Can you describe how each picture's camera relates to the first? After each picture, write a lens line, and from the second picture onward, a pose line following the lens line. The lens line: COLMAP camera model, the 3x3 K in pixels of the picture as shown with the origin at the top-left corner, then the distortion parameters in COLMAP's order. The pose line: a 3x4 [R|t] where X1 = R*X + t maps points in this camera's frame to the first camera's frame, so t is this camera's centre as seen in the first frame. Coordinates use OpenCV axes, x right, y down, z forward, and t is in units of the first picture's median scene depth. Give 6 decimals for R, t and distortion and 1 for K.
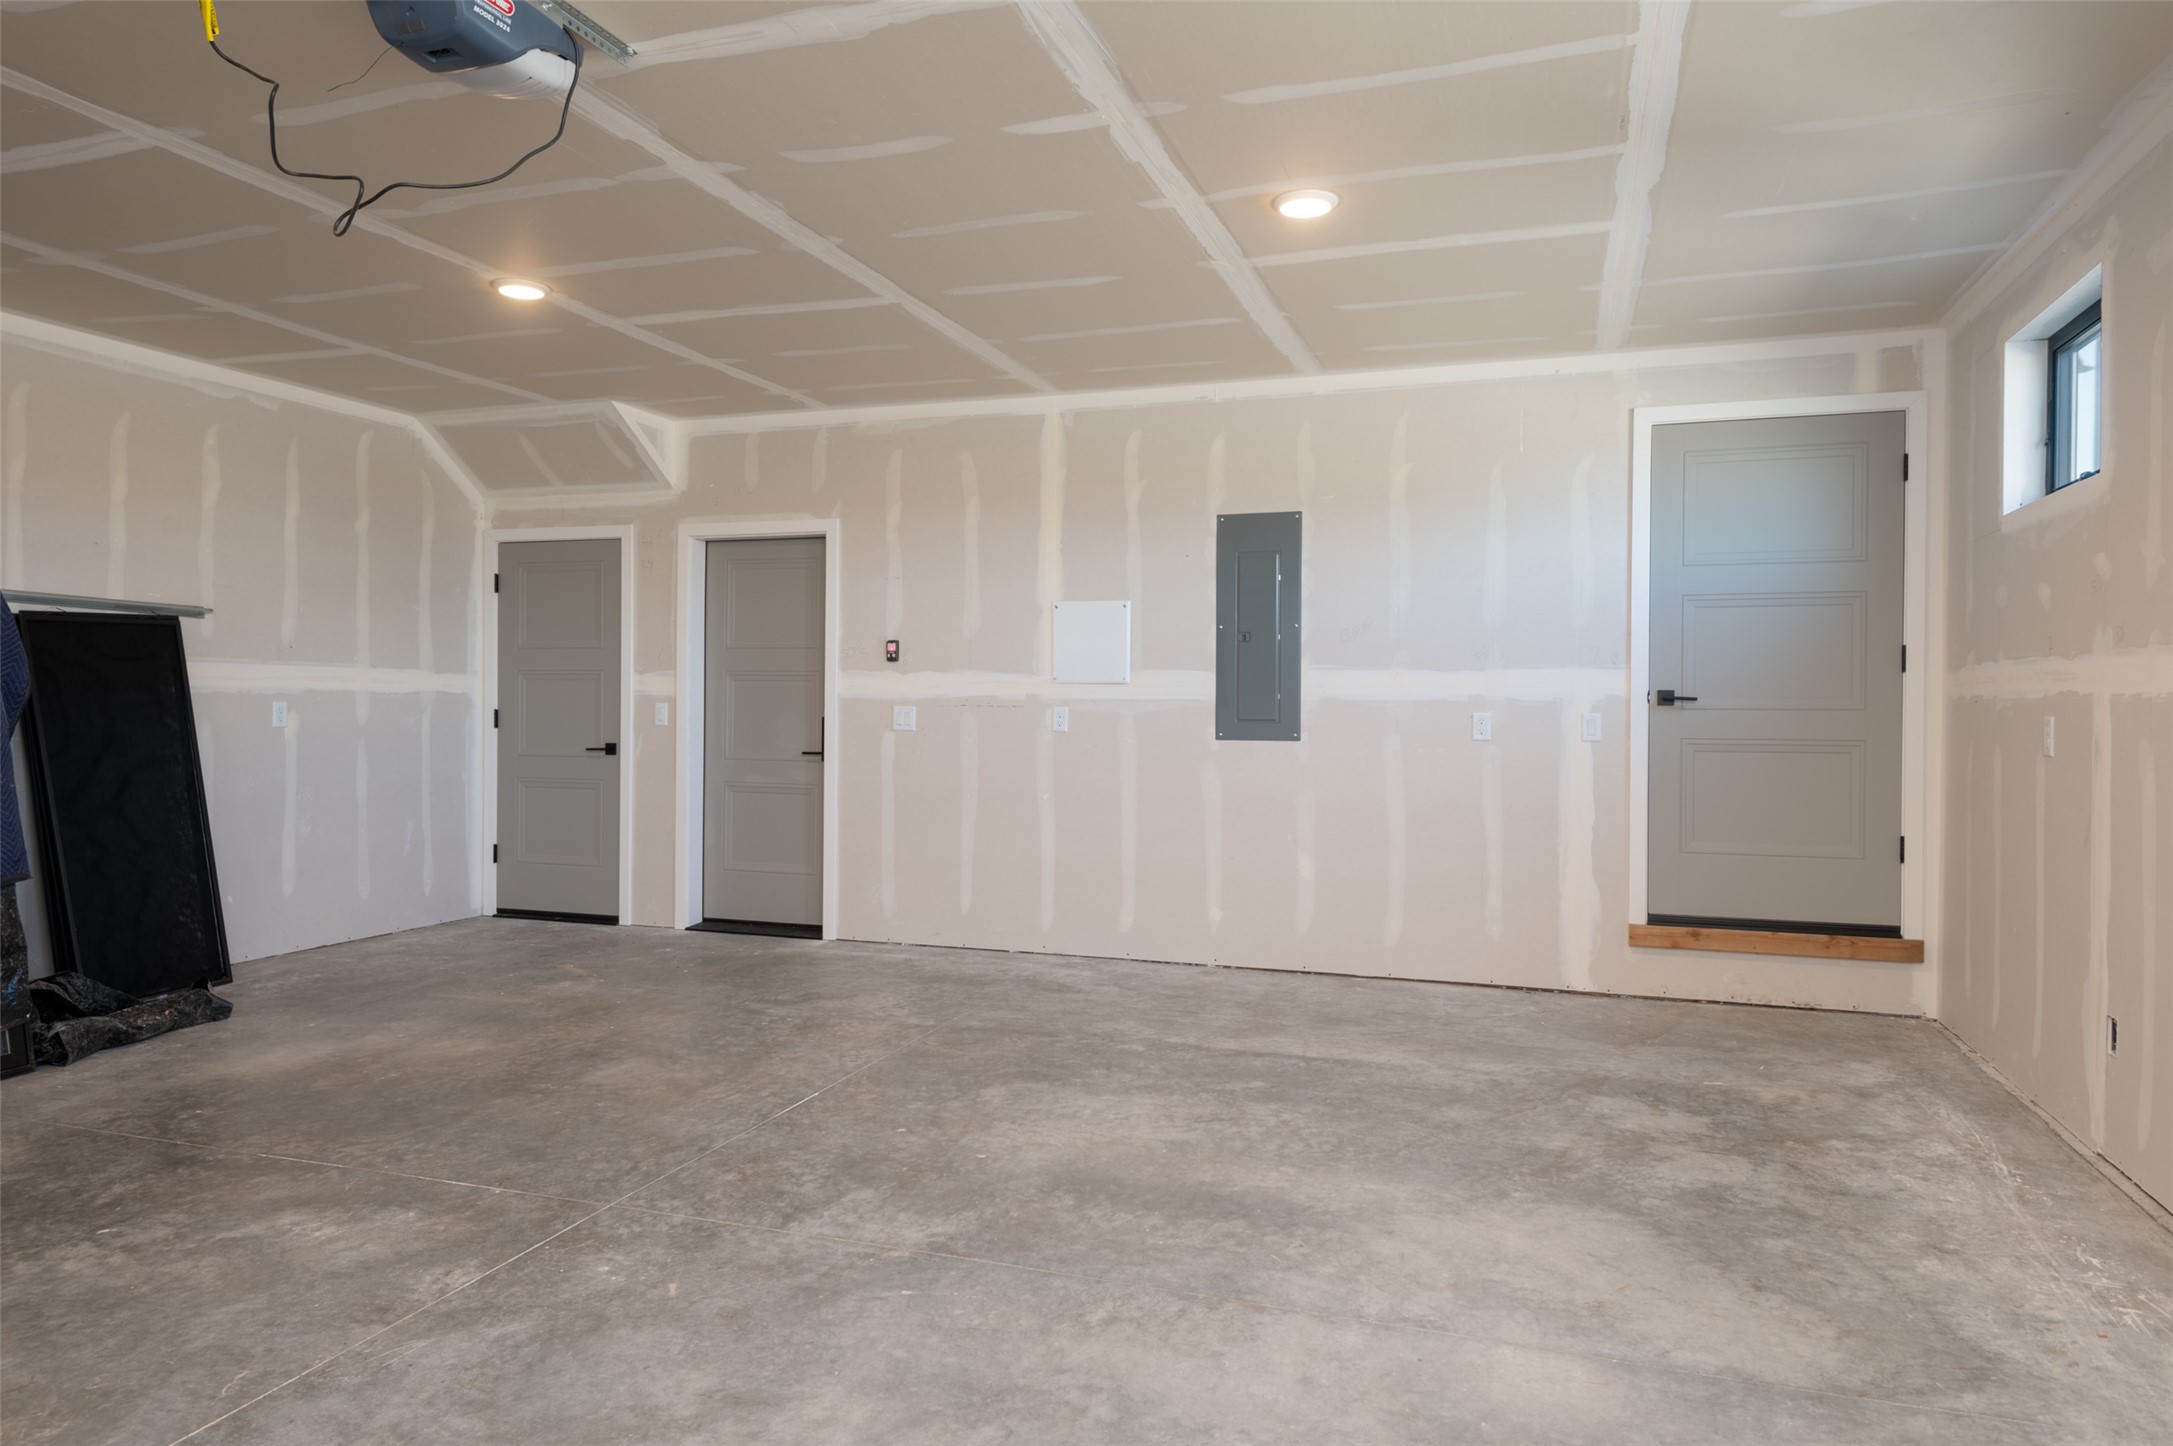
lens RADIAL K [[1386.8, 0, 1087.3], [0, 1386.8, 717.1], [0, 0, 1]] dist [-0.002985, -0.001882]
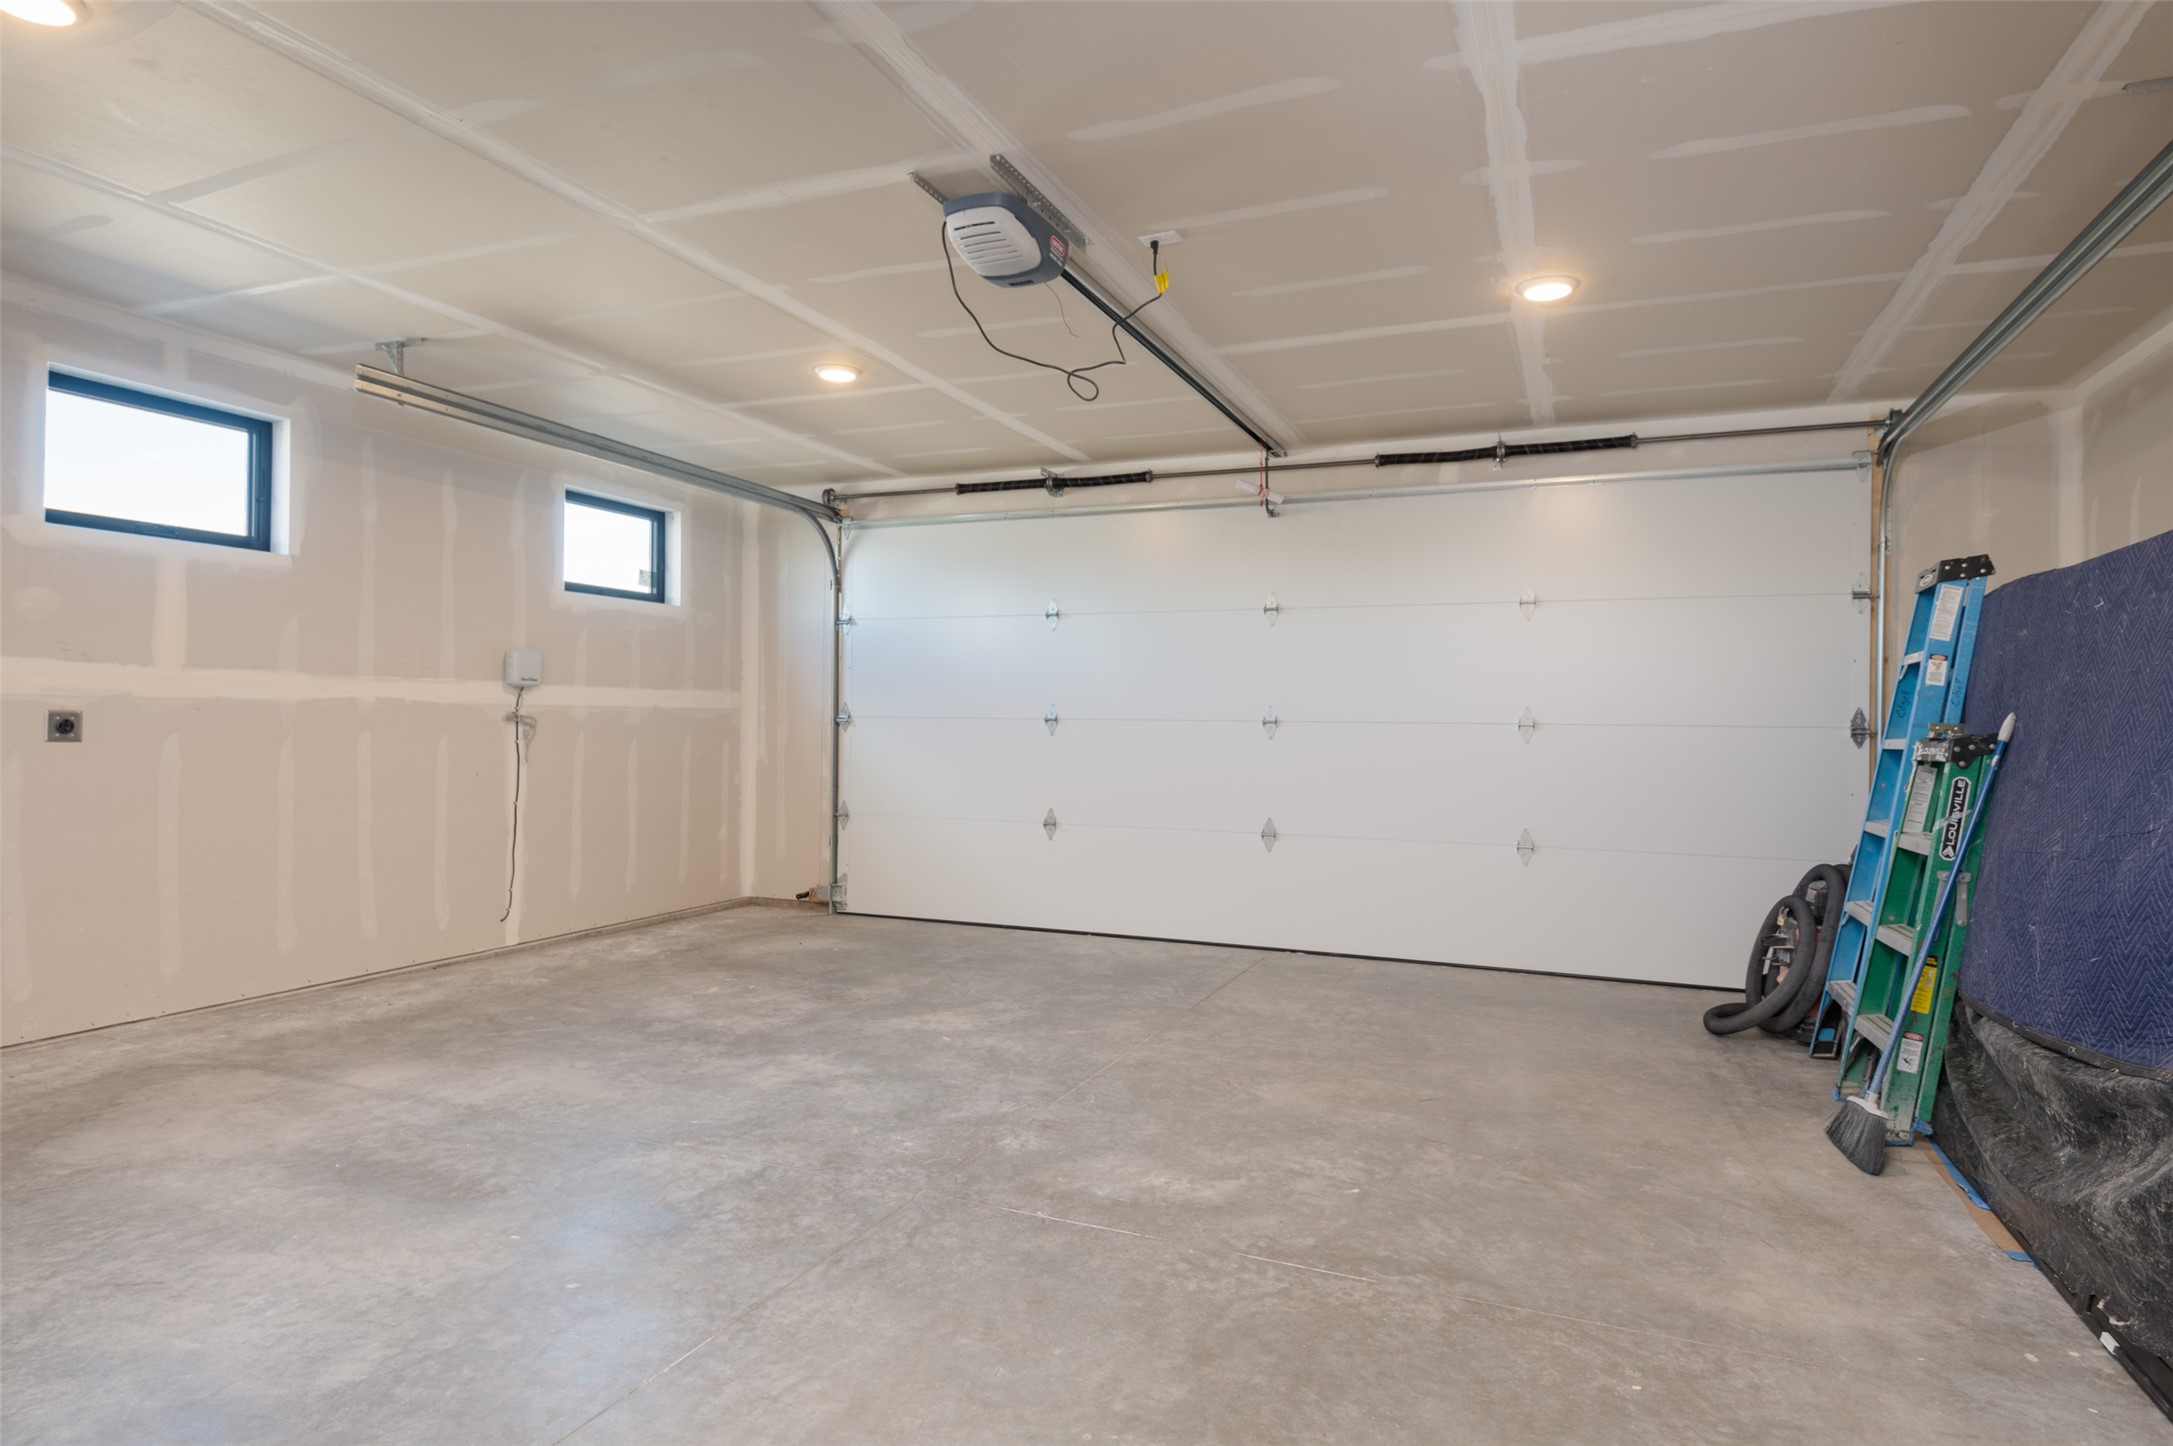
lens RADIAL K [[1196.0, 0, 1086.7], [0, 1196.0, 719.8], [0, 0, 1]] dist [-0.014768, -0.003945]
pose [[-0.997977, -0.021228, 0.059933, -0.534713], [-0.020571, 0.999722, 0.011565, -0.020968], [-0.060162, 0.010308, -0.998135, 1.960566]]
